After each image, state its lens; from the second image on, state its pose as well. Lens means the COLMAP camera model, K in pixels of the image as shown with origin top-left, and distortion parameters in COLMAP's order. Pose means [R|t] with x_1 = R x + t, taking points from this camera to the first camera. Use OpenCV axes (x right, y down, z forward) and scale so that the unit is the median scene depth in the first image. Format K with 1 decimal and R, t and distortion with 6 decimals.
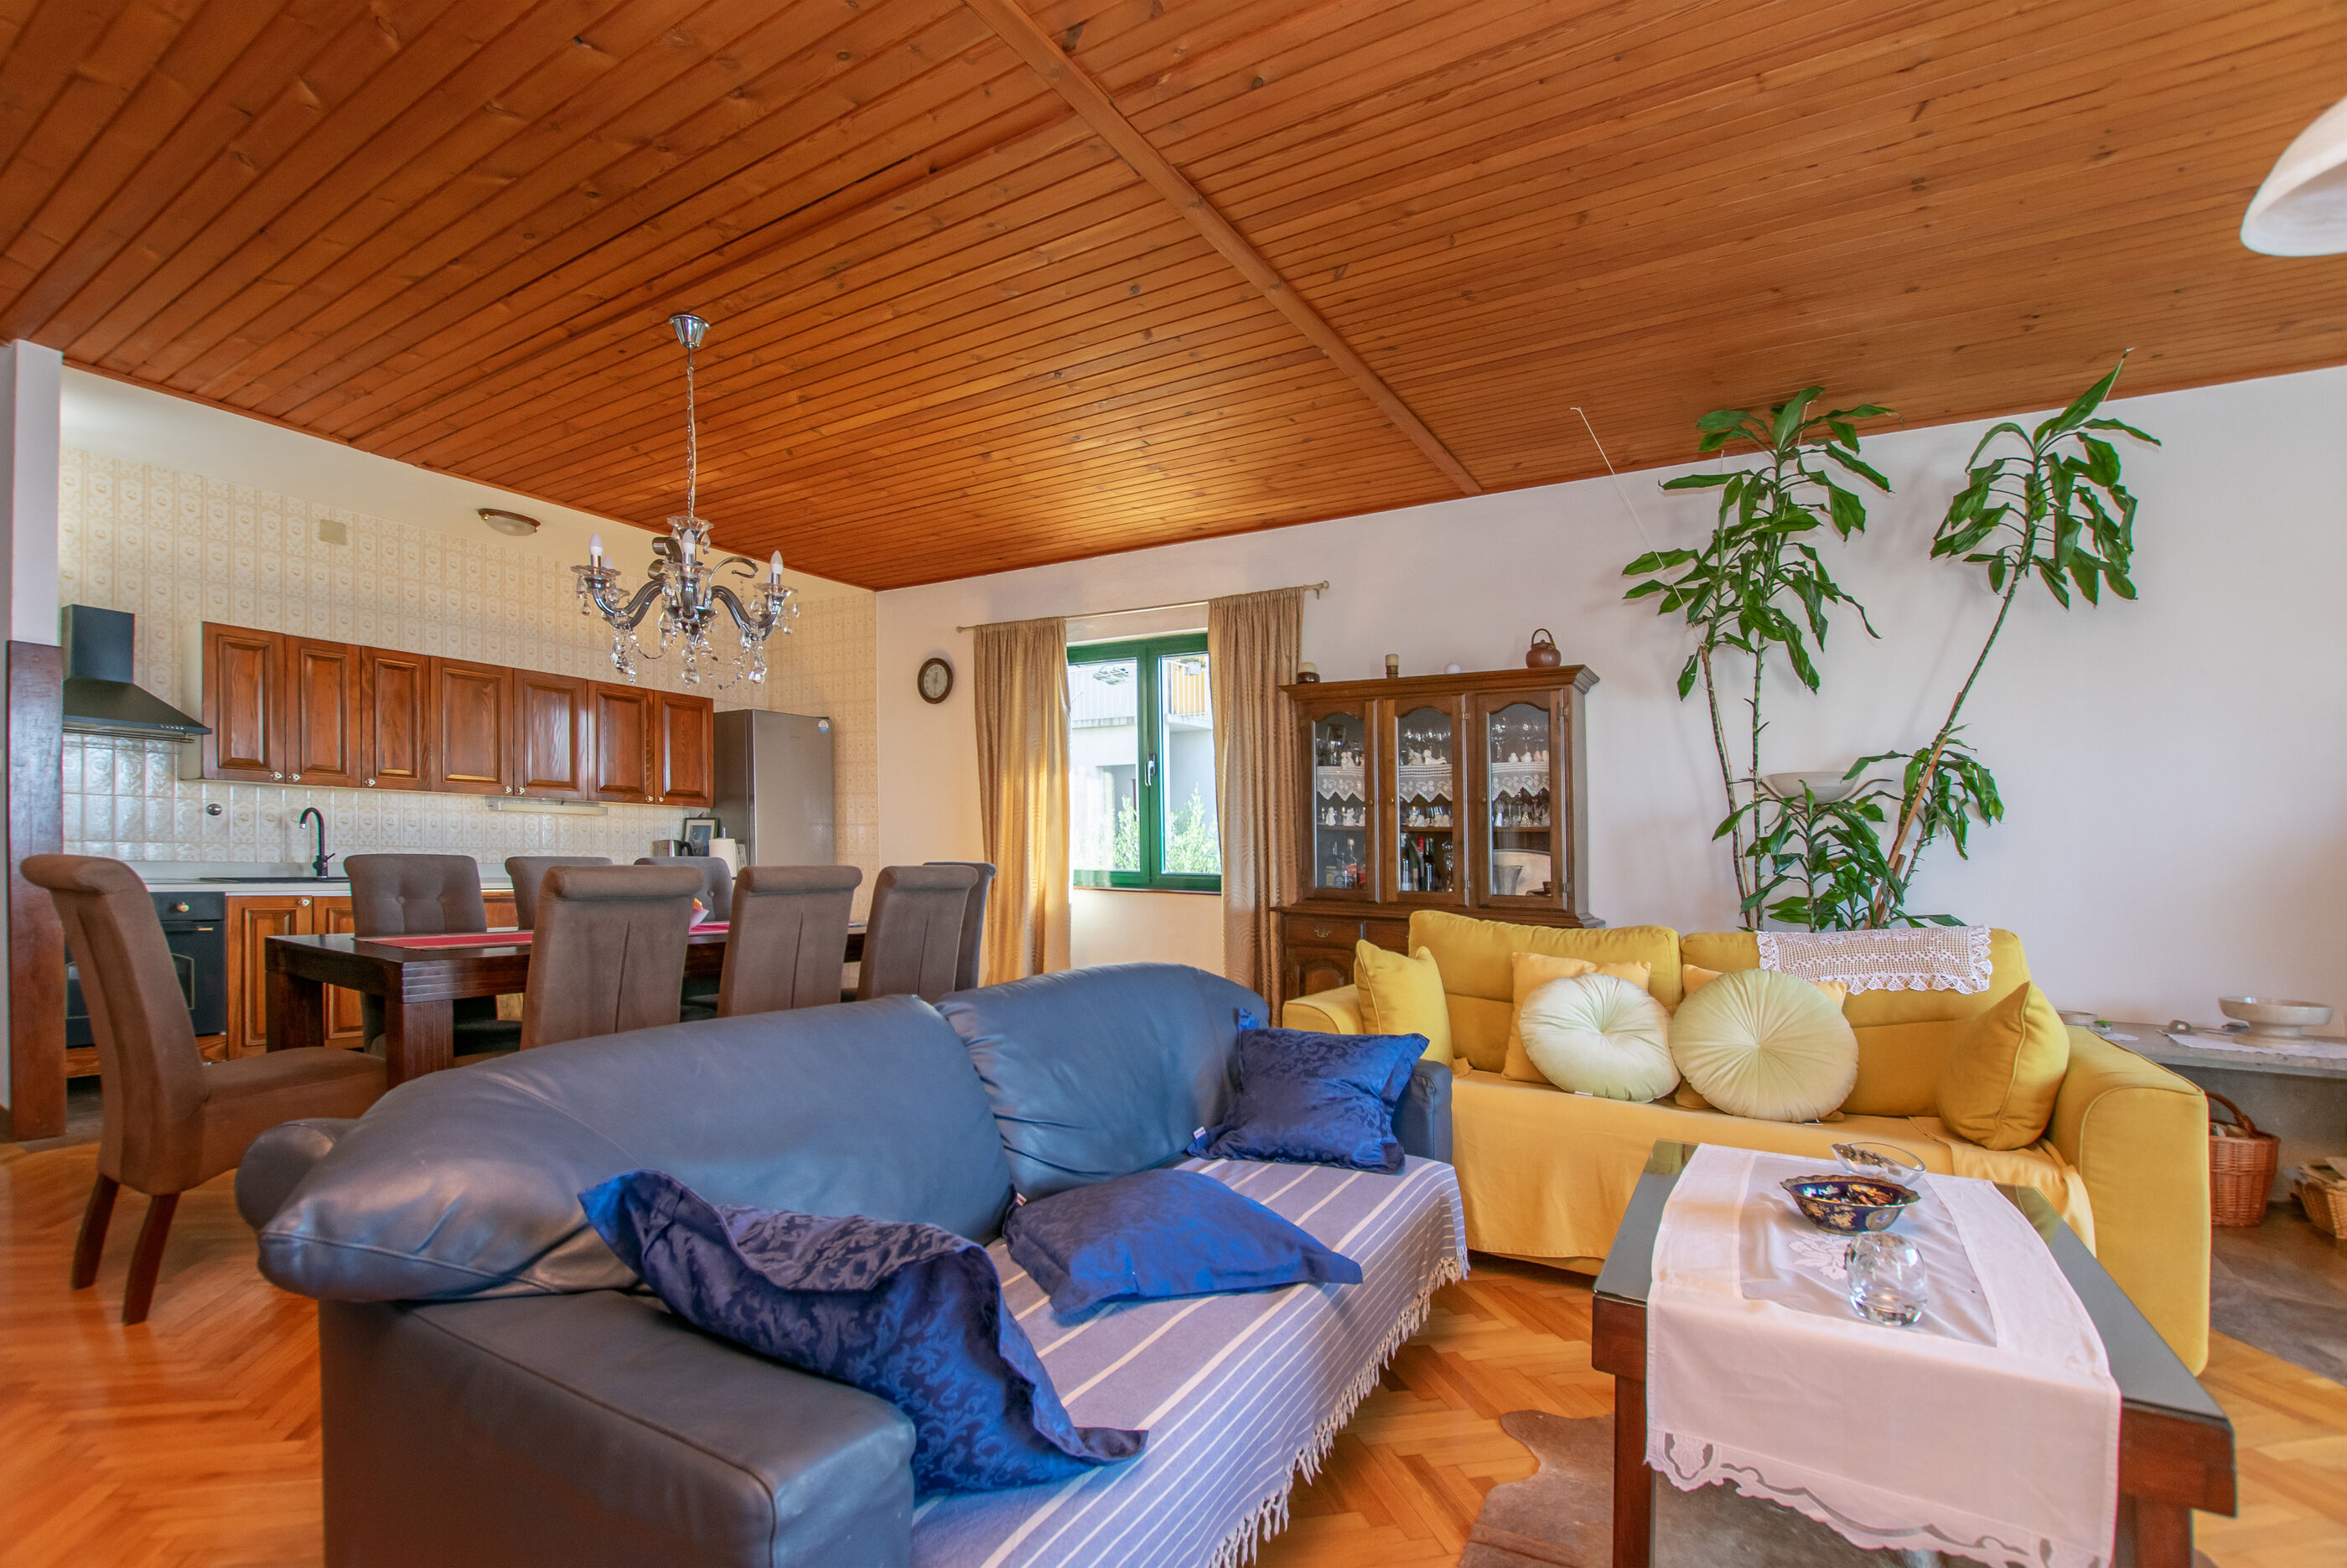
lens RADIAL K [[1036.0, 0, 1169.5], [0, 1036.0, 854.9], [0, 0, 1]] dist [-0.011843, 0.000357]
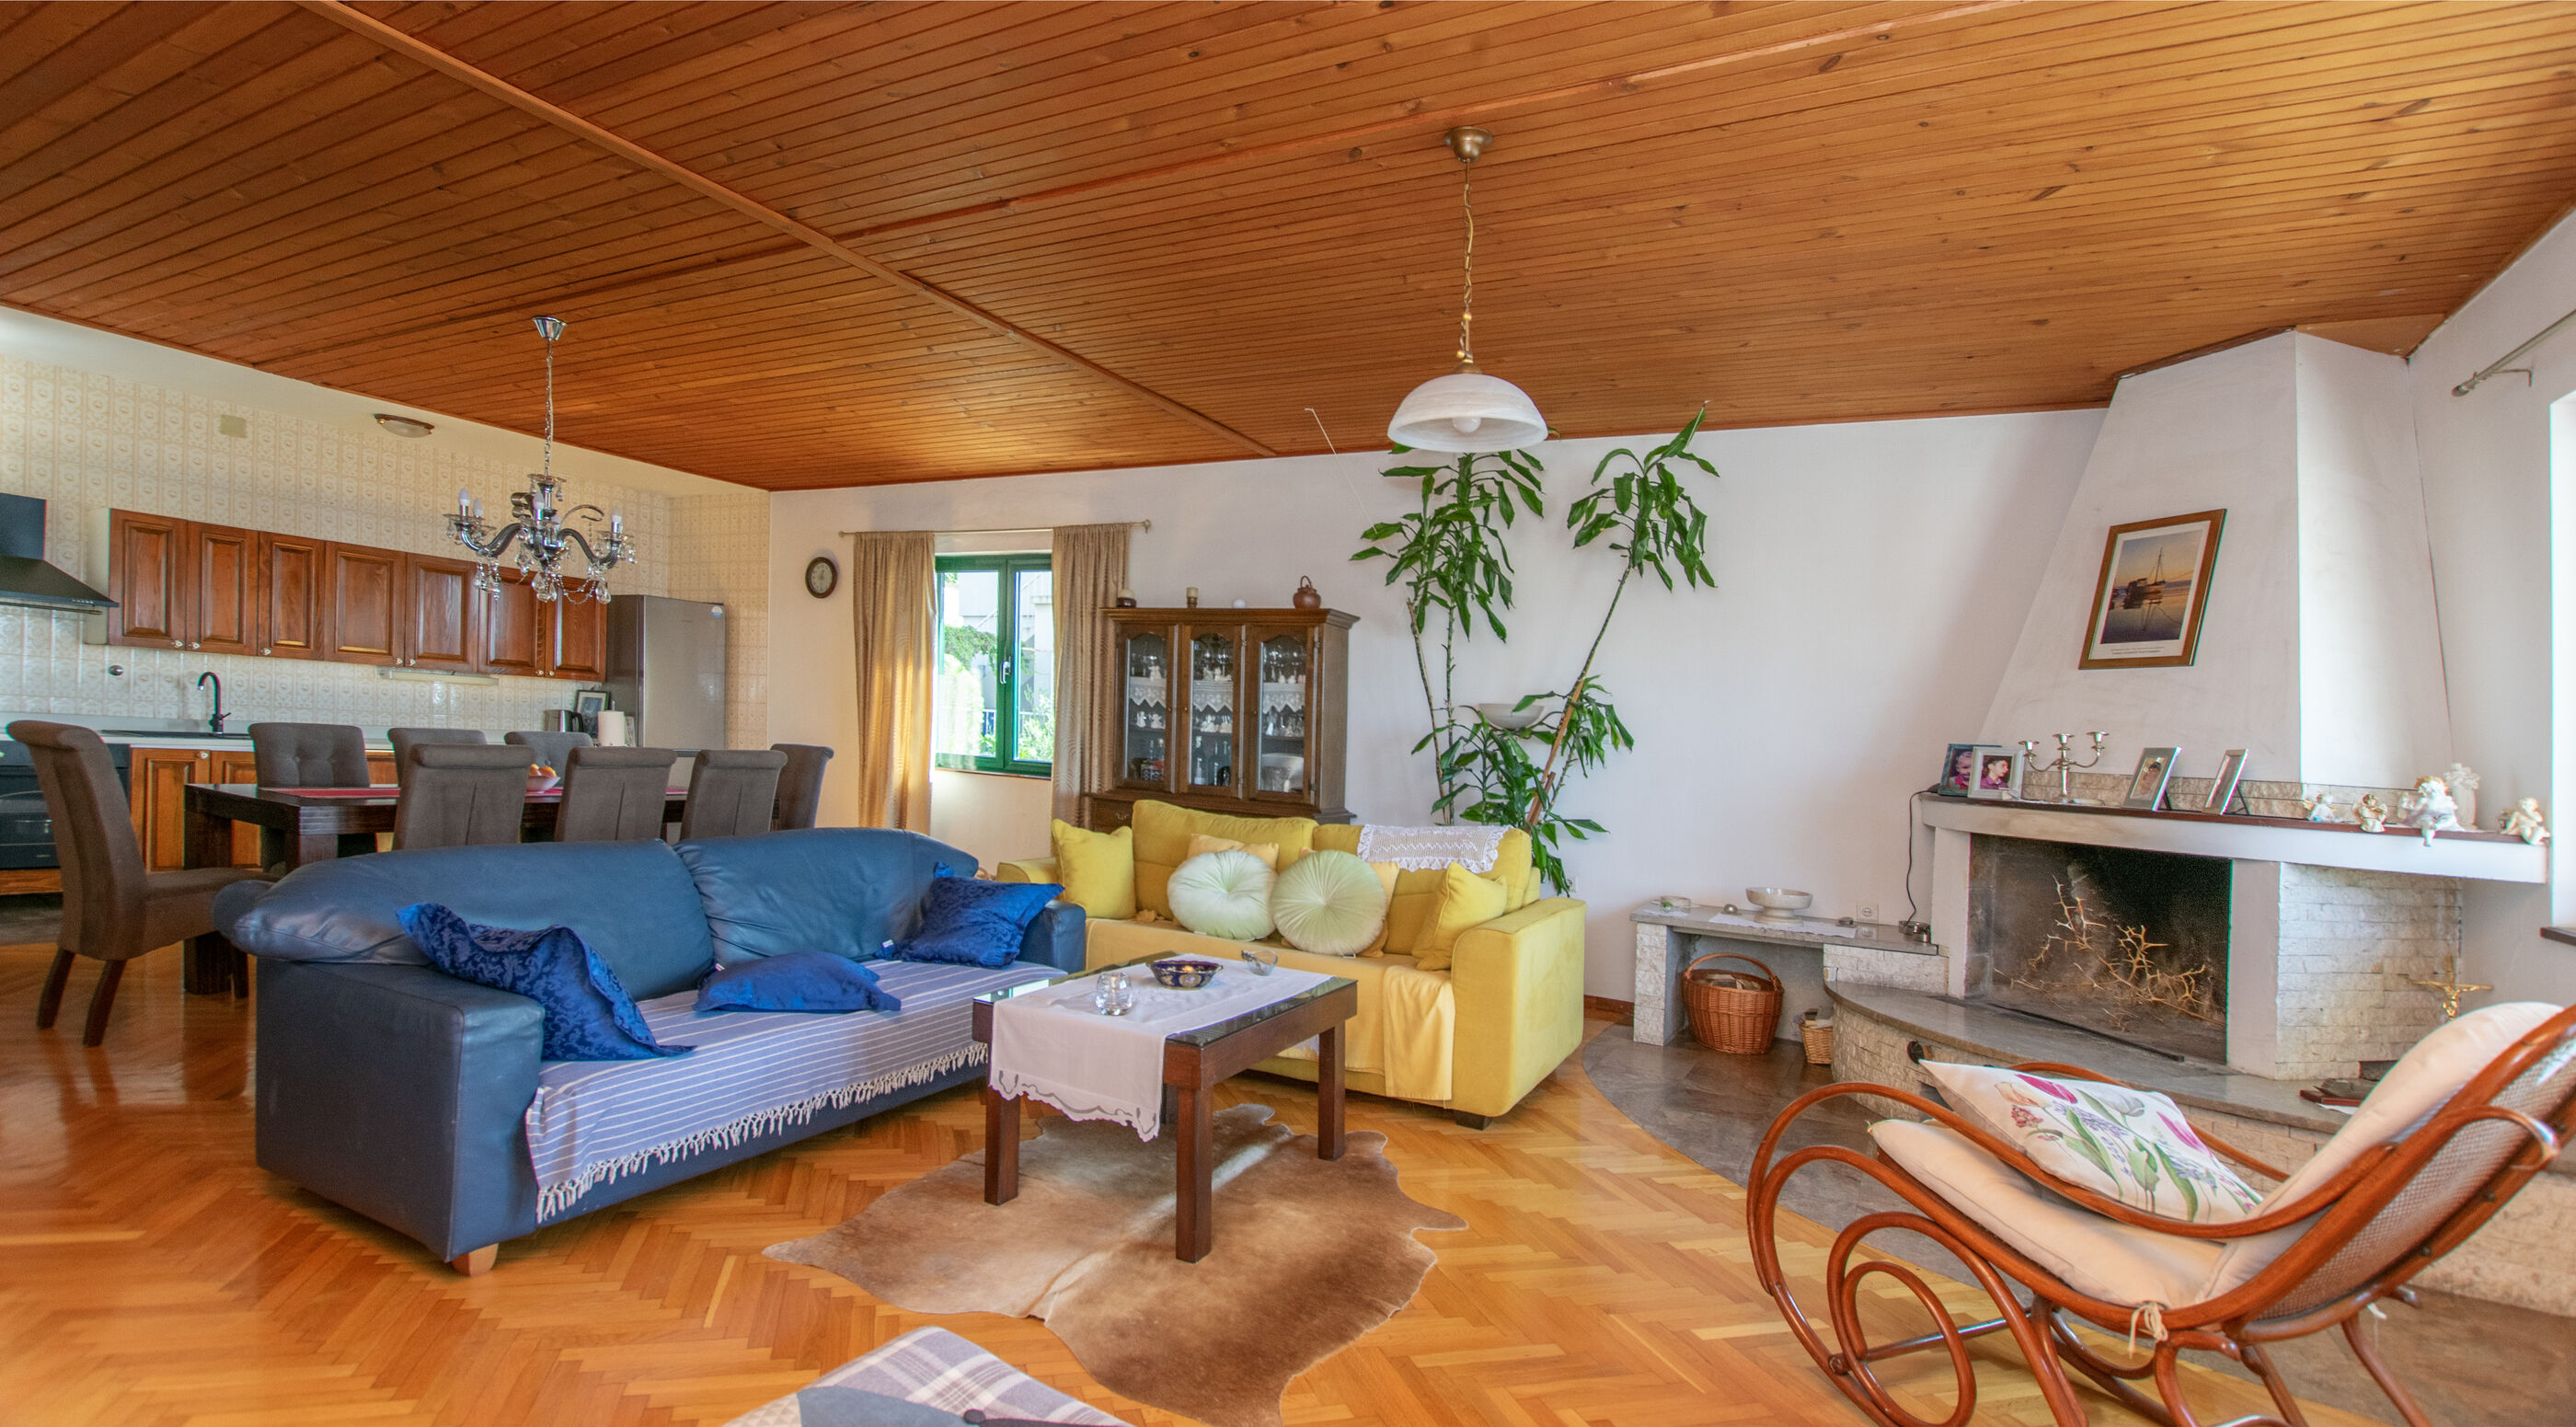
lens RADIAL K [[1145.2, 0, 1325.6], [0, 1145.2, 766.2], [0, 0, 1]] dist [0.001834, -0.001542]
pose [[0.994271, 0.042522, 0.098063, 0.271037], [-0.045241, 0.998646, 0.025674, -0.029905], [-0.096839, -0.029964, 0.994849, -0.379950]]
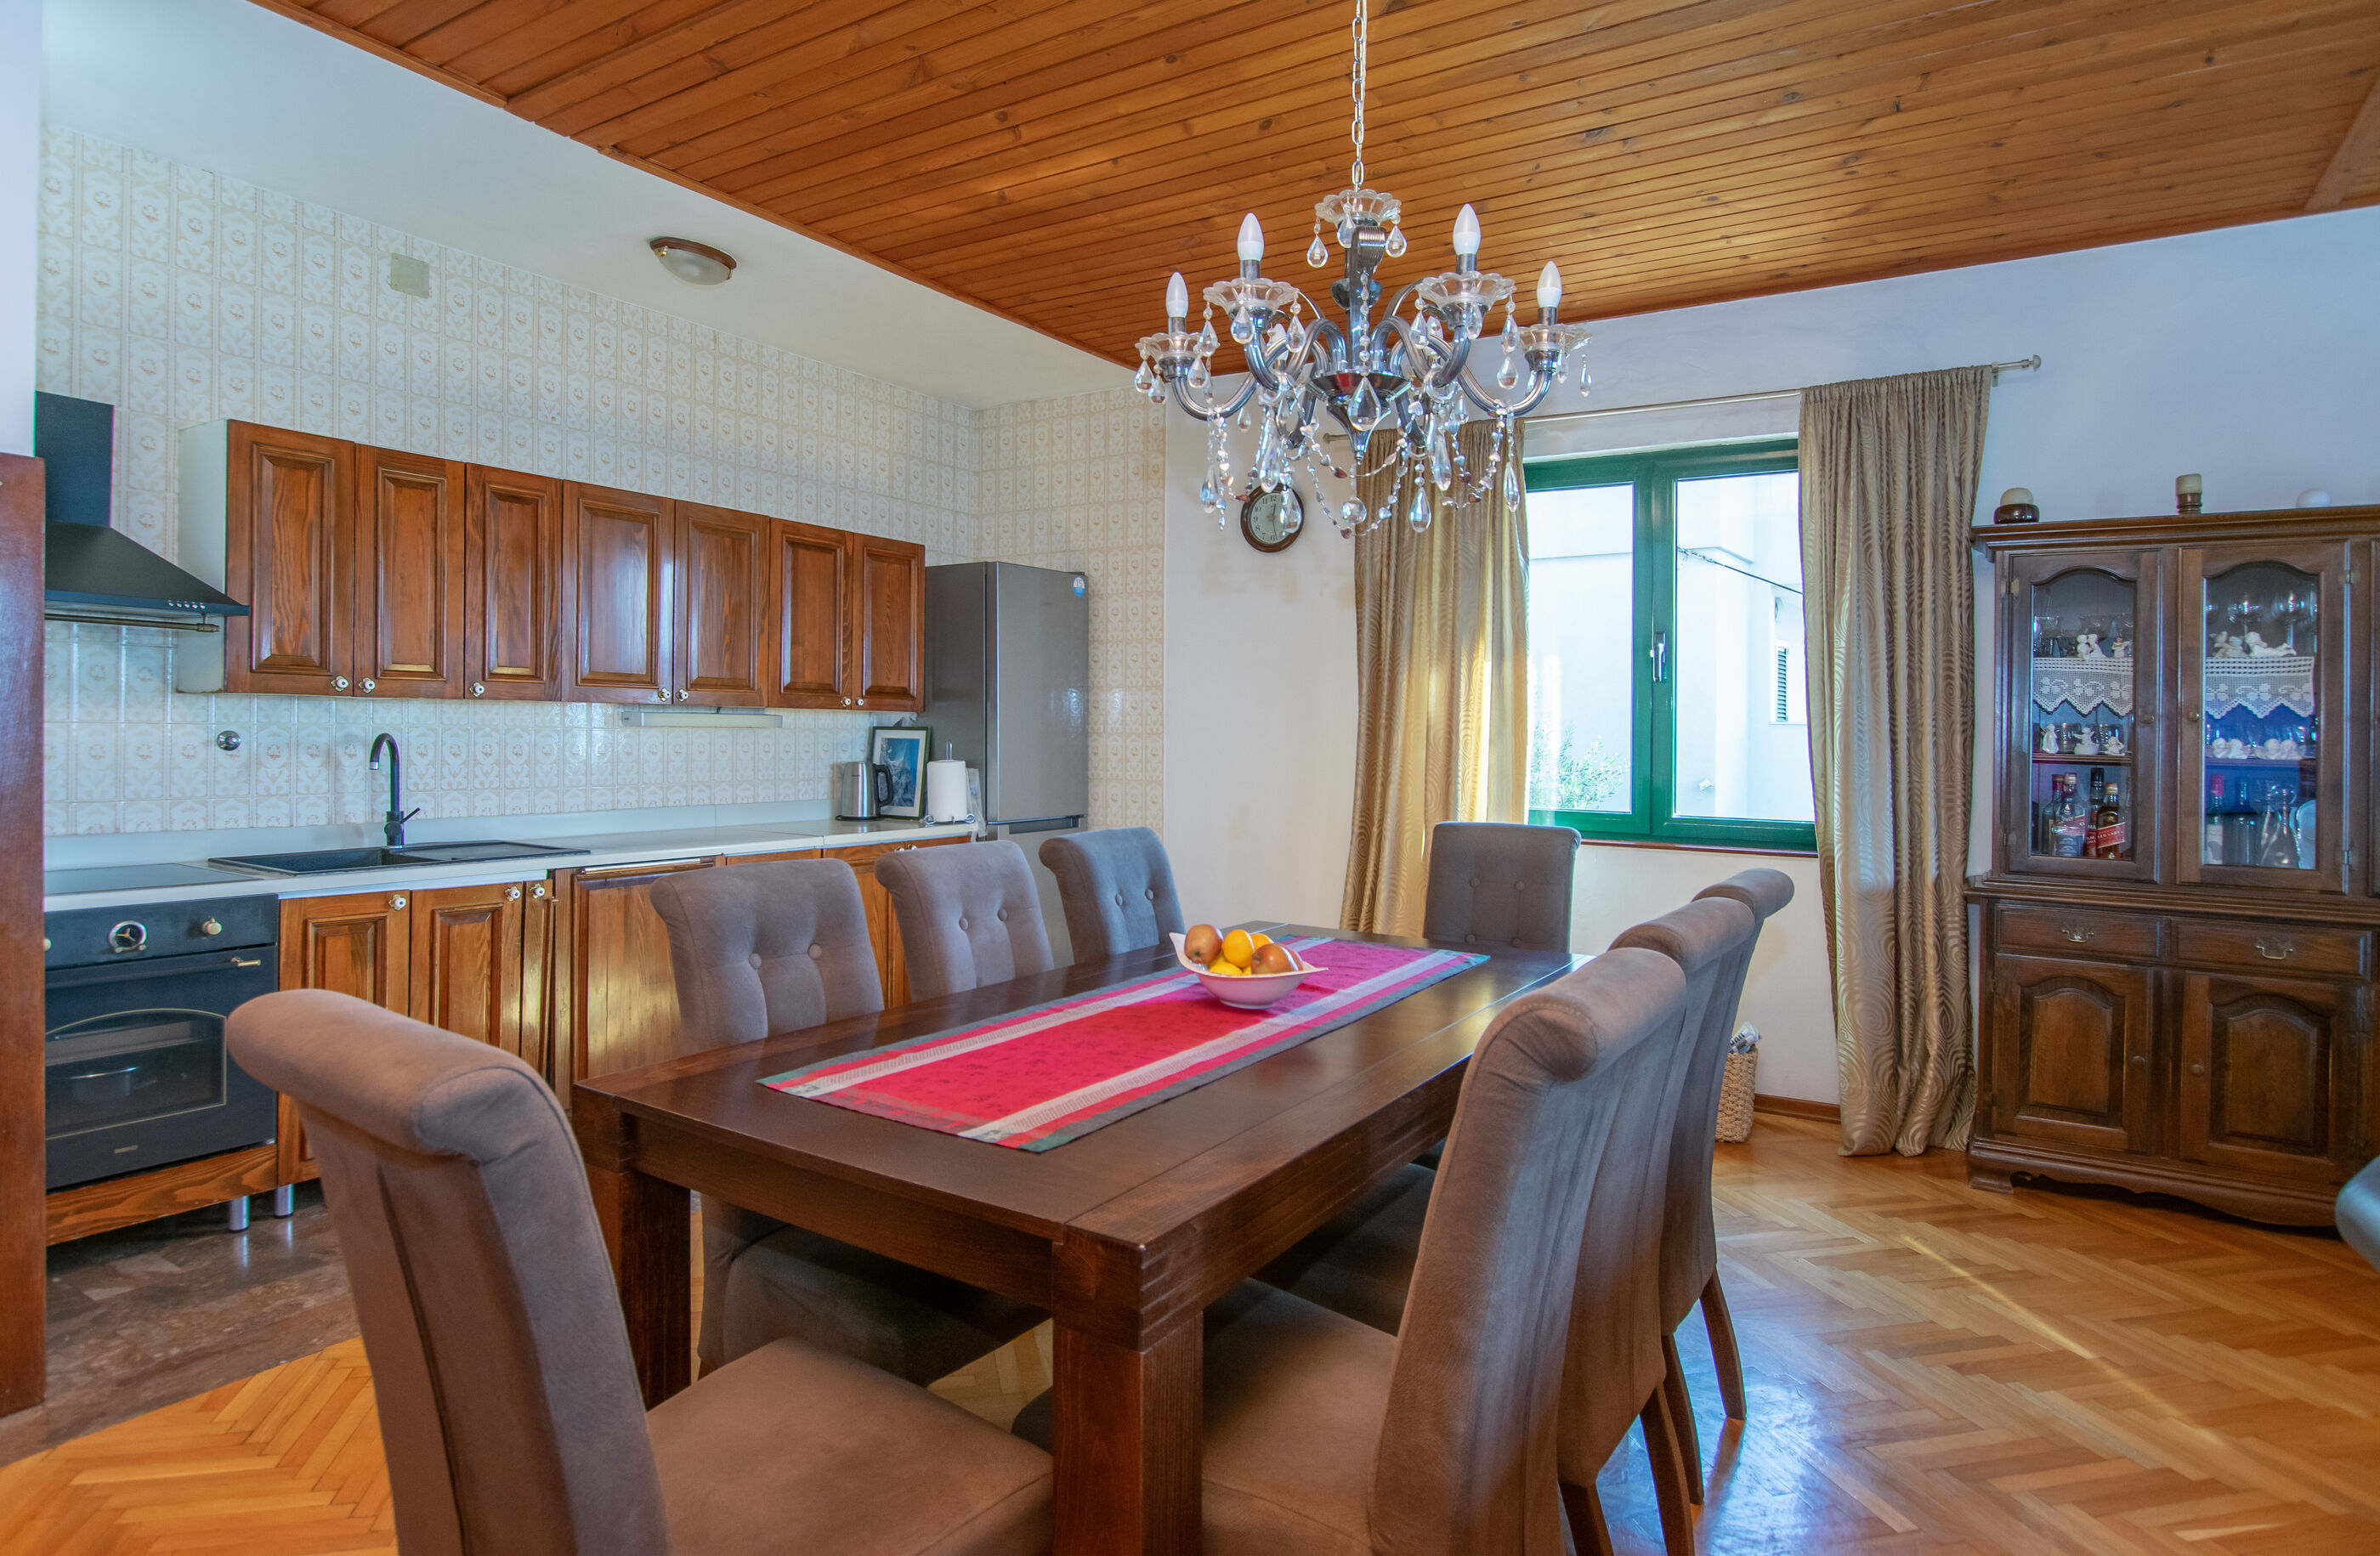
lens RADIAL K [[1275.0, 0, 1199.3], [0, 1275.0, 717.8], [0, 0, 1]] dist [-0.004939, 0.001104]
pose [[0.999993, -0.003483, 0.001447, -0.358487], [0.003493, 0.999972, -0.006656, -0.048100], [-0.001423, 0.006661, 0.999977, 0.256749]]
